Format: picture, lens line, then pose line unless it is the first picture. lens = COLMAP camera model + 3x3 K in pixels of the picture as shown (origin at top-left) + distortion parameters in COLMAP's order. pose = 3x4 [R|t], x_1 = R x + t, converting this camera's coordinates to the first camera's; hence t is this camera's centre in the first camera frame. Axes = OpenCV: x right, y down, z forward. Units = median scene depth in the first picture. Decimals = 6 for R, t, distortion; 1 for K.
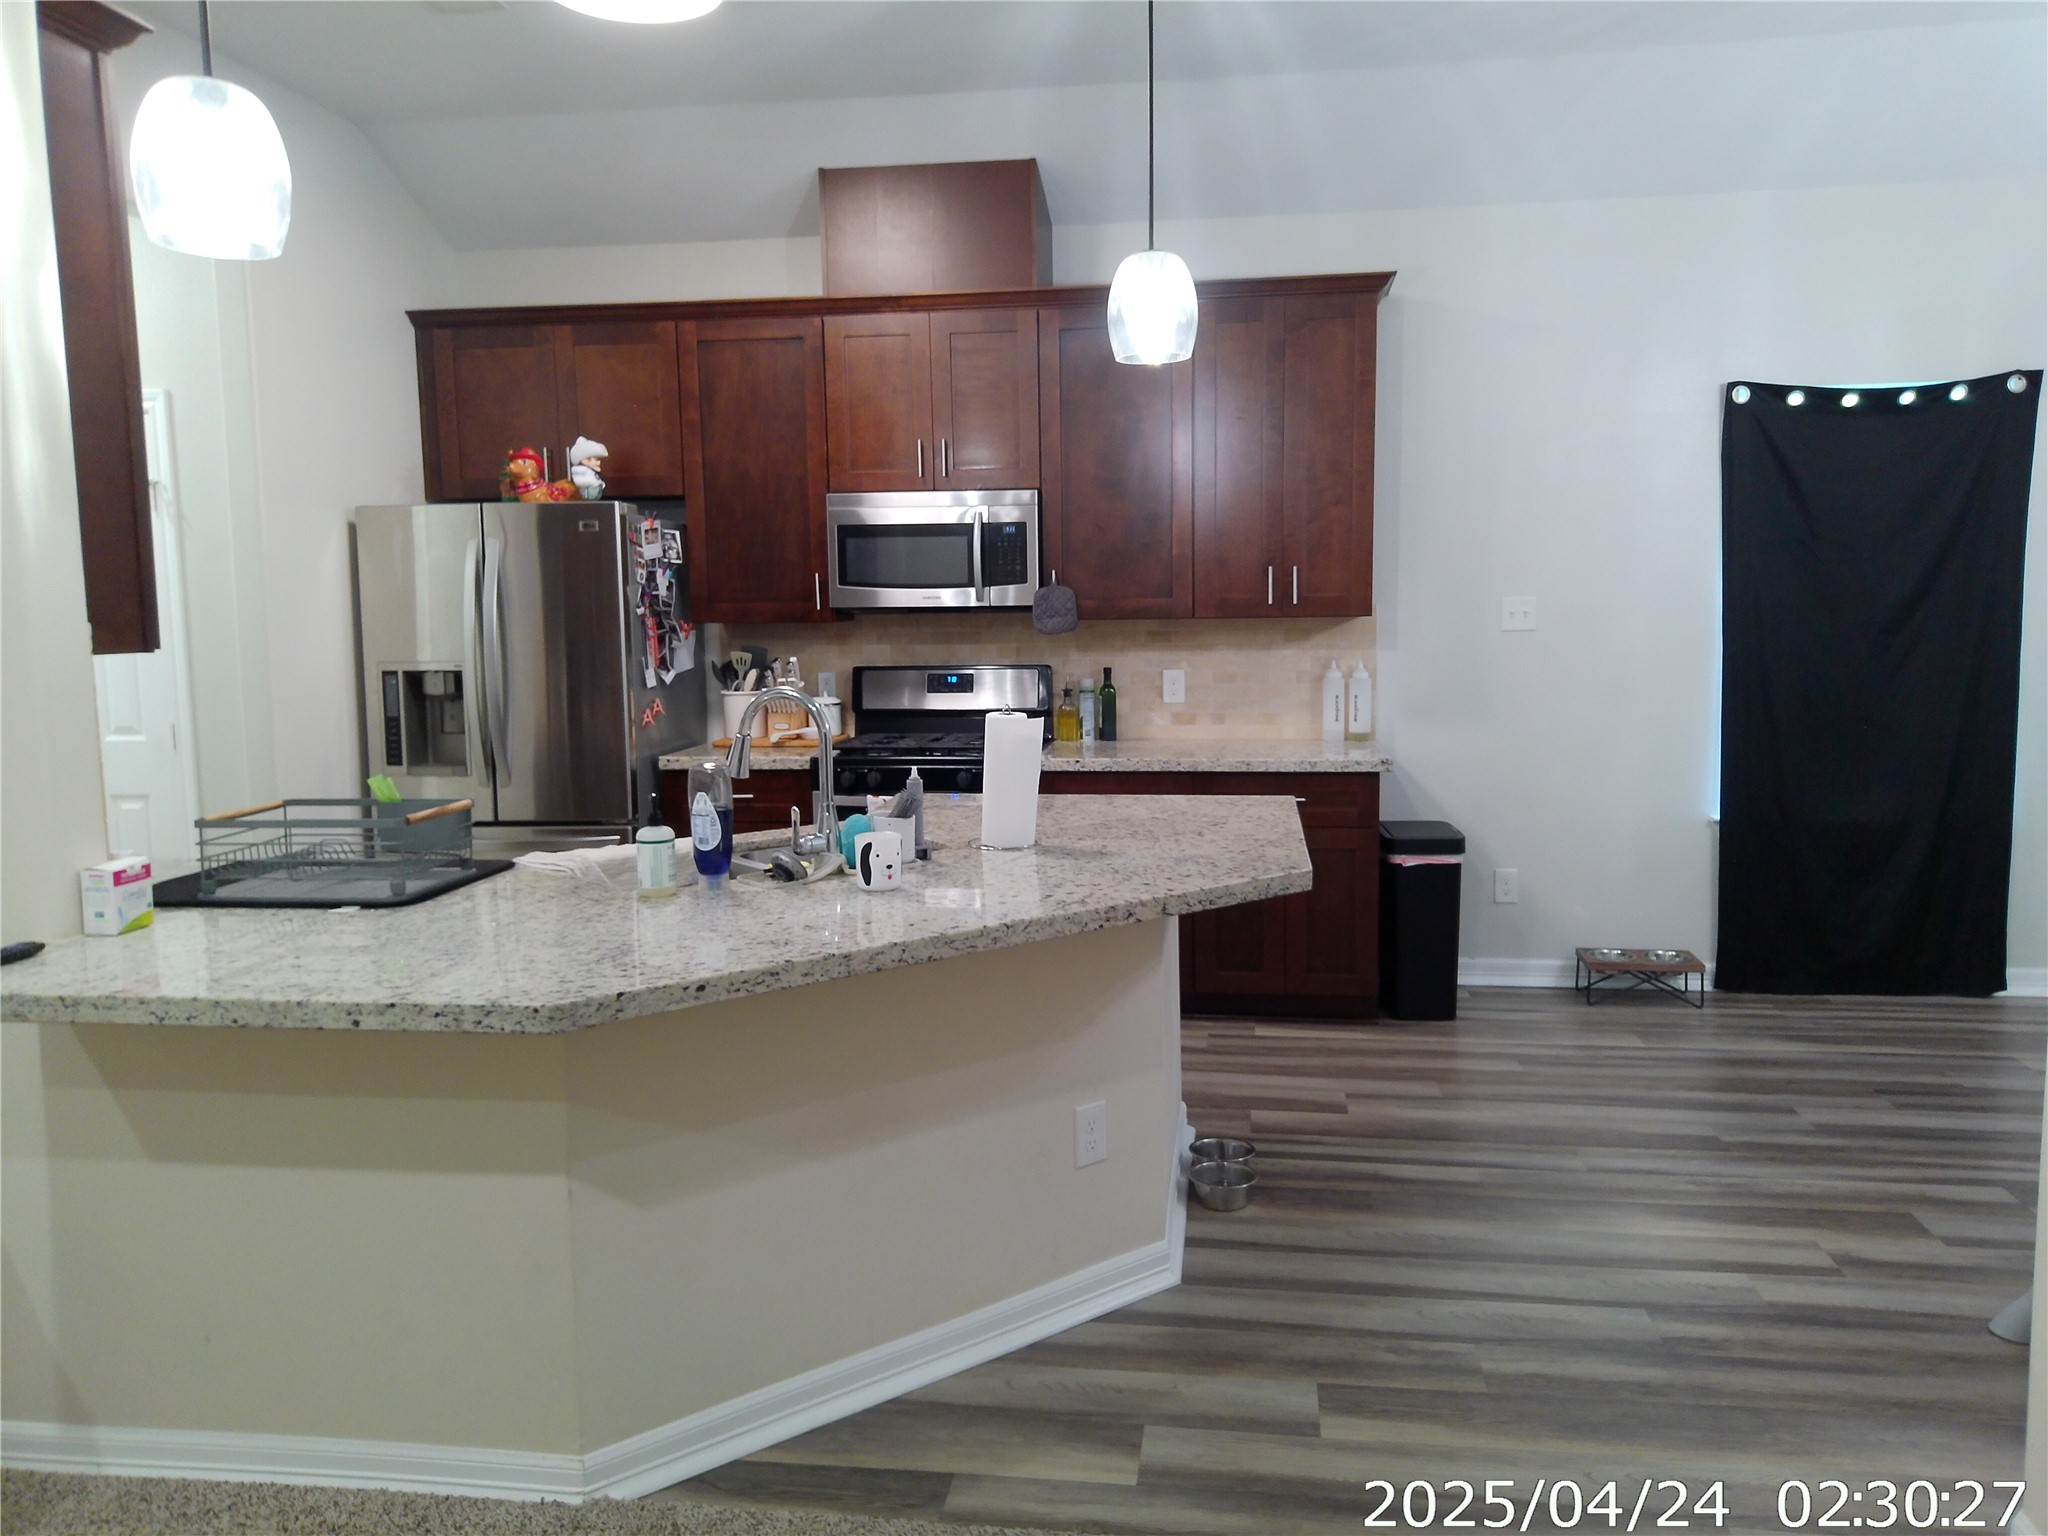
lens RADIAL K [[1494.6, 0, 1054.3], [0, 1494.6, 770.6], [0, 0, 1]] dist [0.074057, -0.105362]
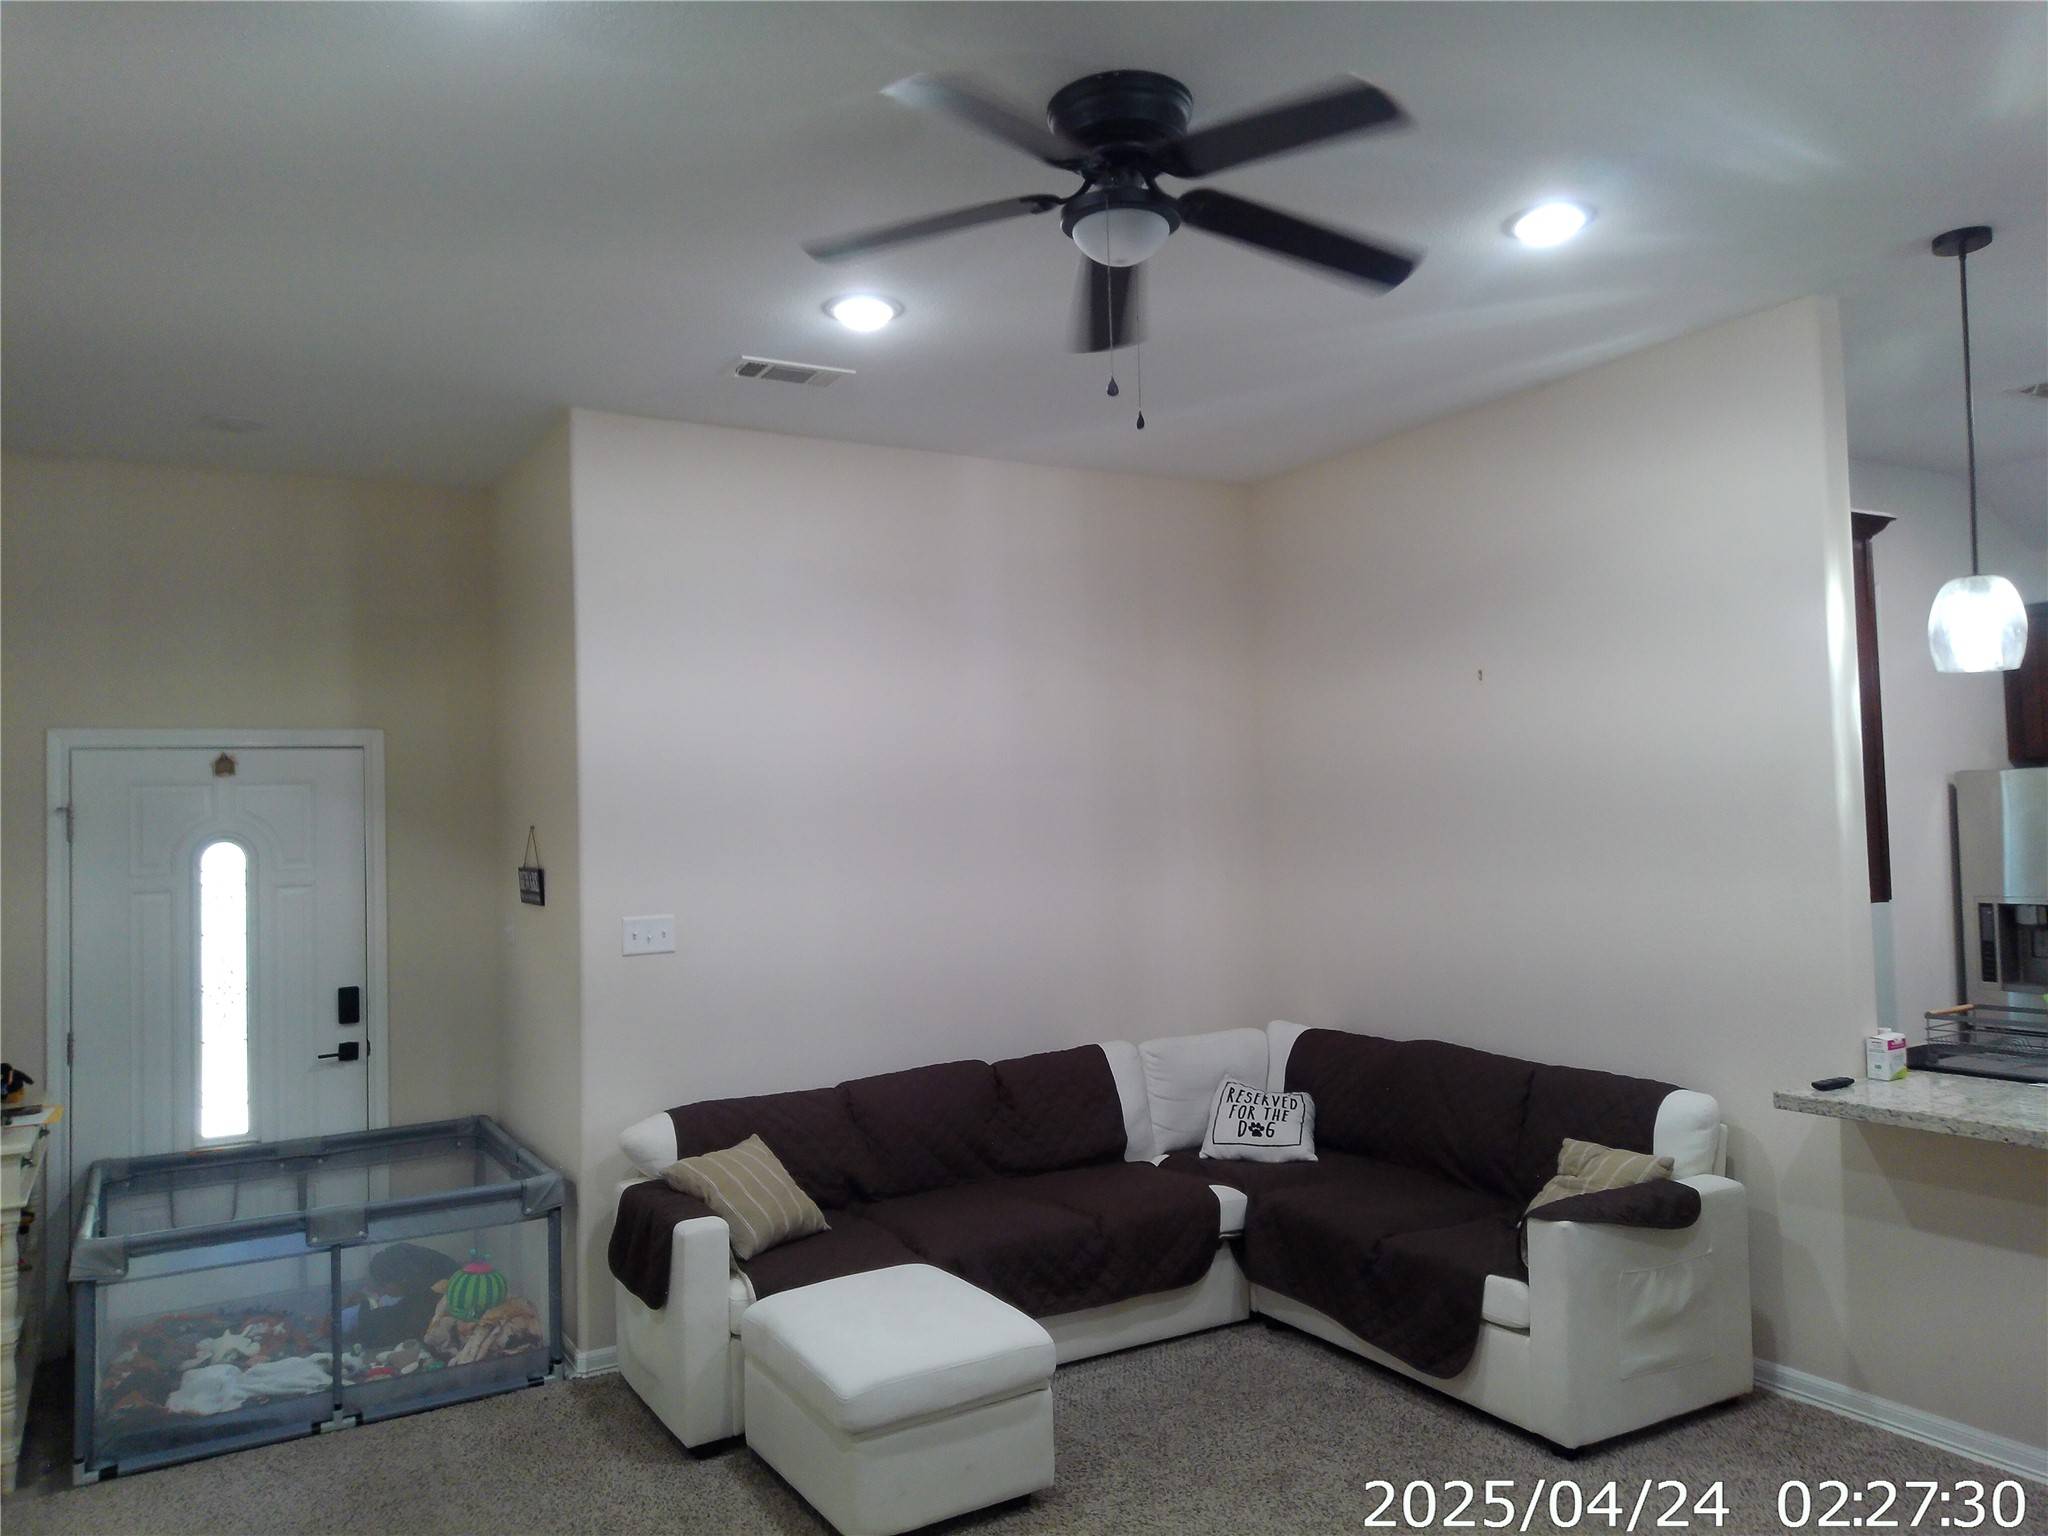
lens RADIAL K [[1470.9, 0, 1048.9], [0, 1470.9, 752.4], [0, 0, 1]] dist [0.078530, -0.091527]
pose [[0.621069, -0.045768, -0.782418, 0.042666], [-0.068126, 0.991363, -0.112068, 0.000470], [0.780789, 0.122905, 0.612586, -0.344729]]
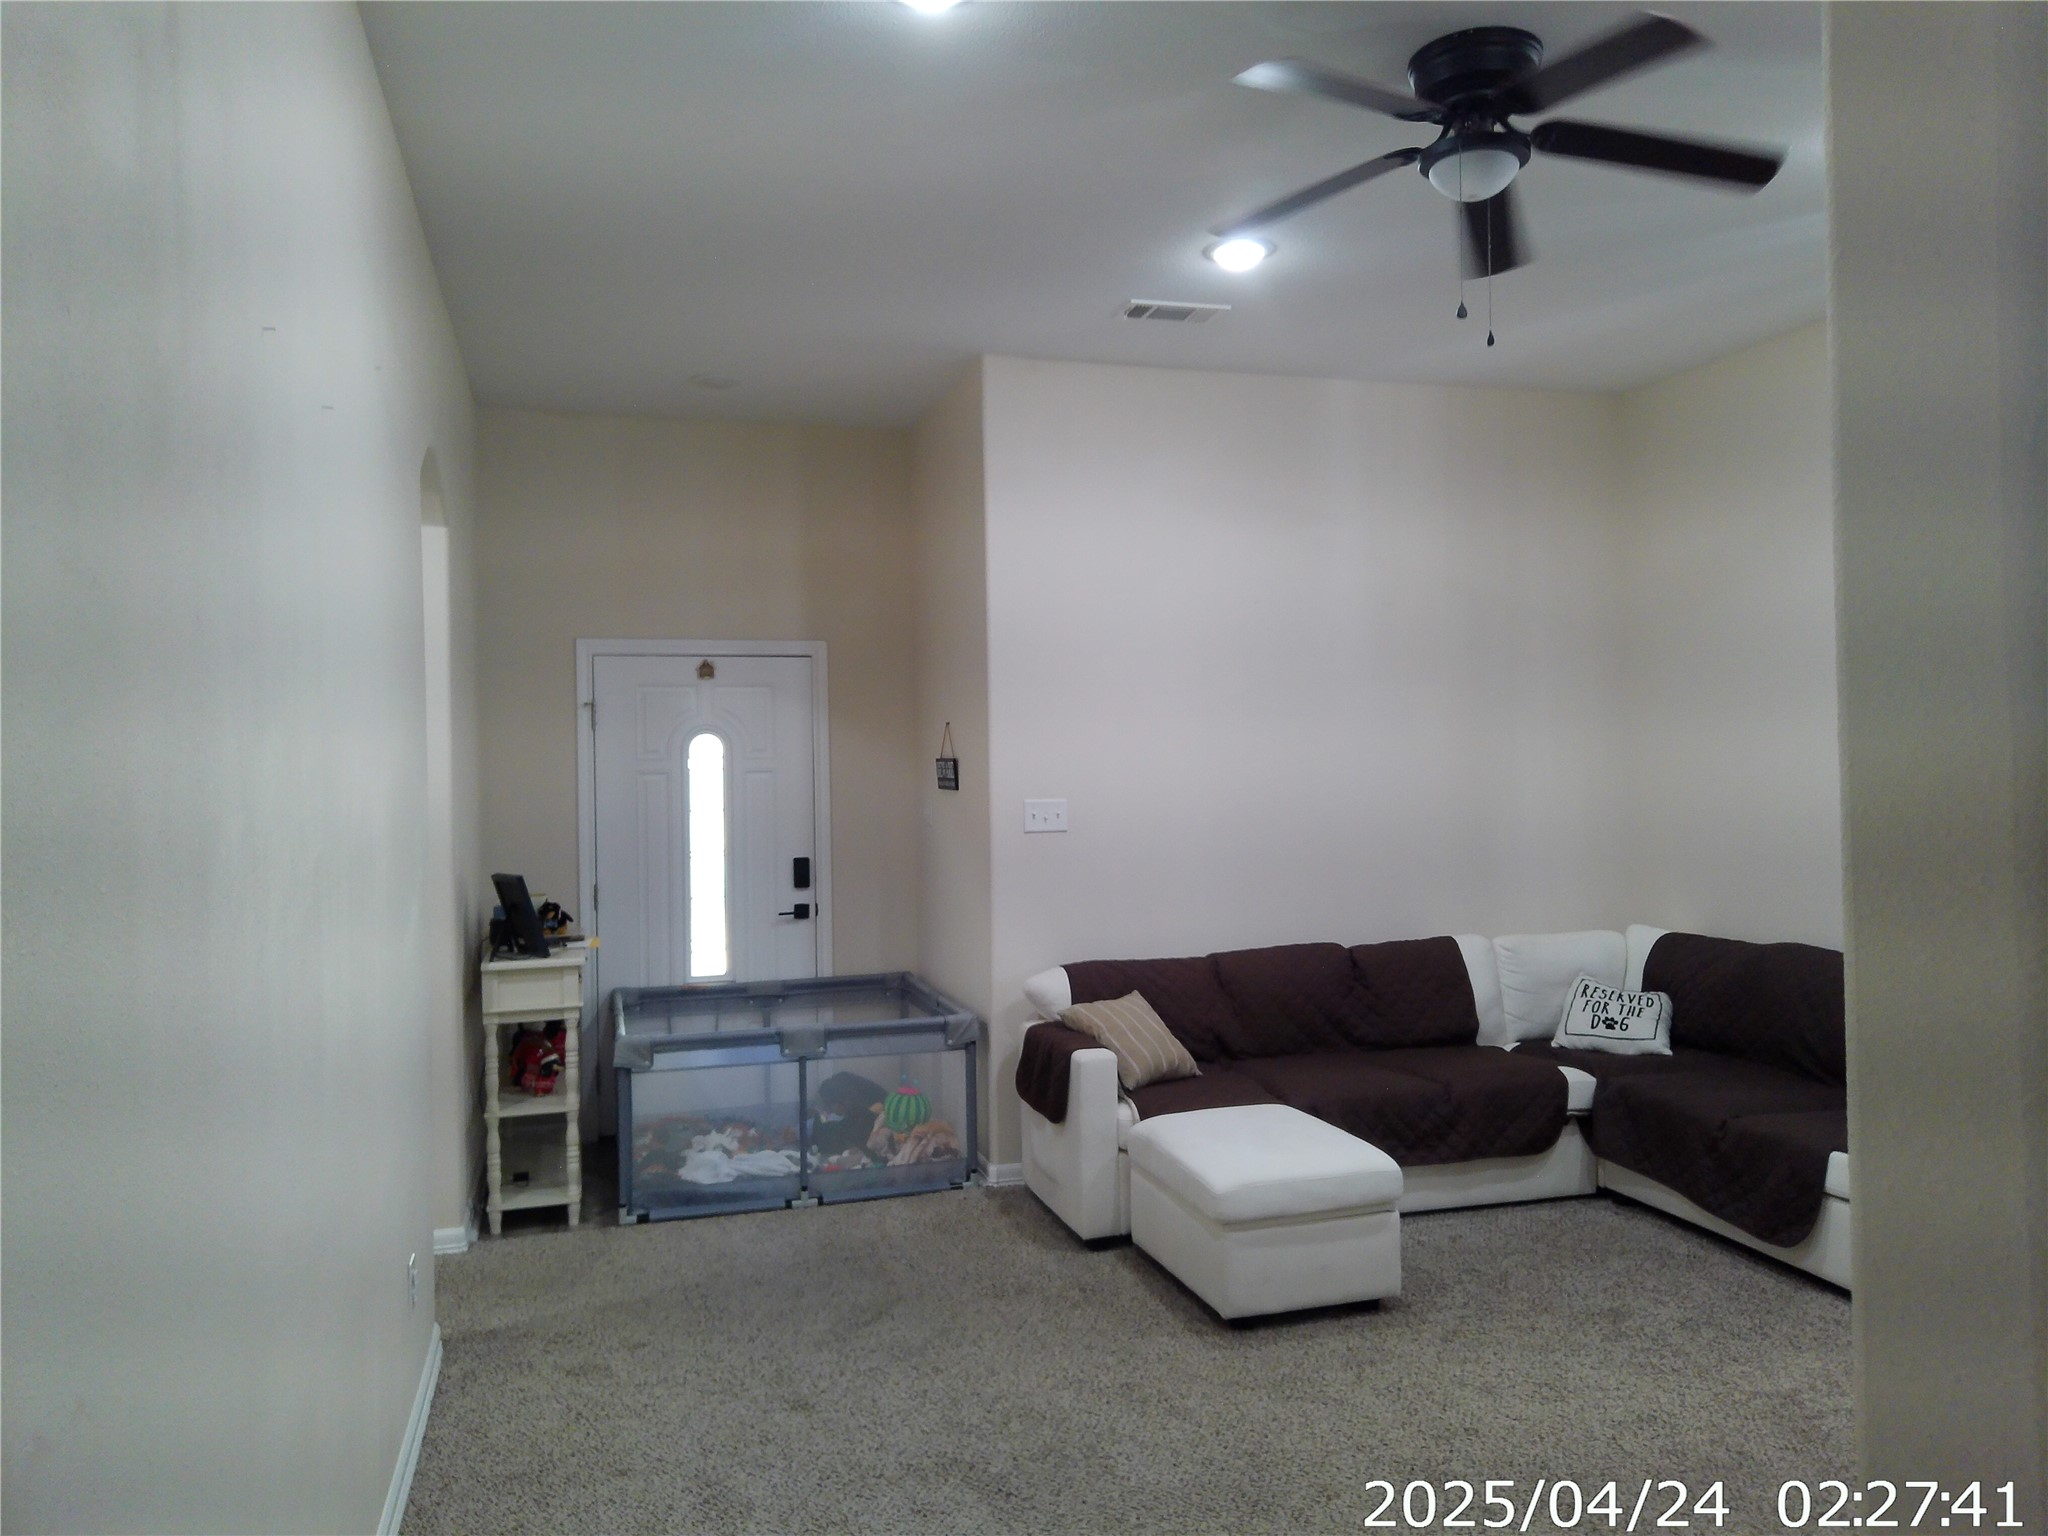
lens RADIAL K [[1483.5, 0, 1066.6], [0, 1483.5, 762.2], [0, 0, 1]] dist [0.123273, -0.200135]
pose [[0.424794, 0.000499, -0.905290, 0.127571], [-0.094865, 0.994519, -0.043966, 0.031754], [0.900306, 0.104557, 0.422512, -0.398106]]
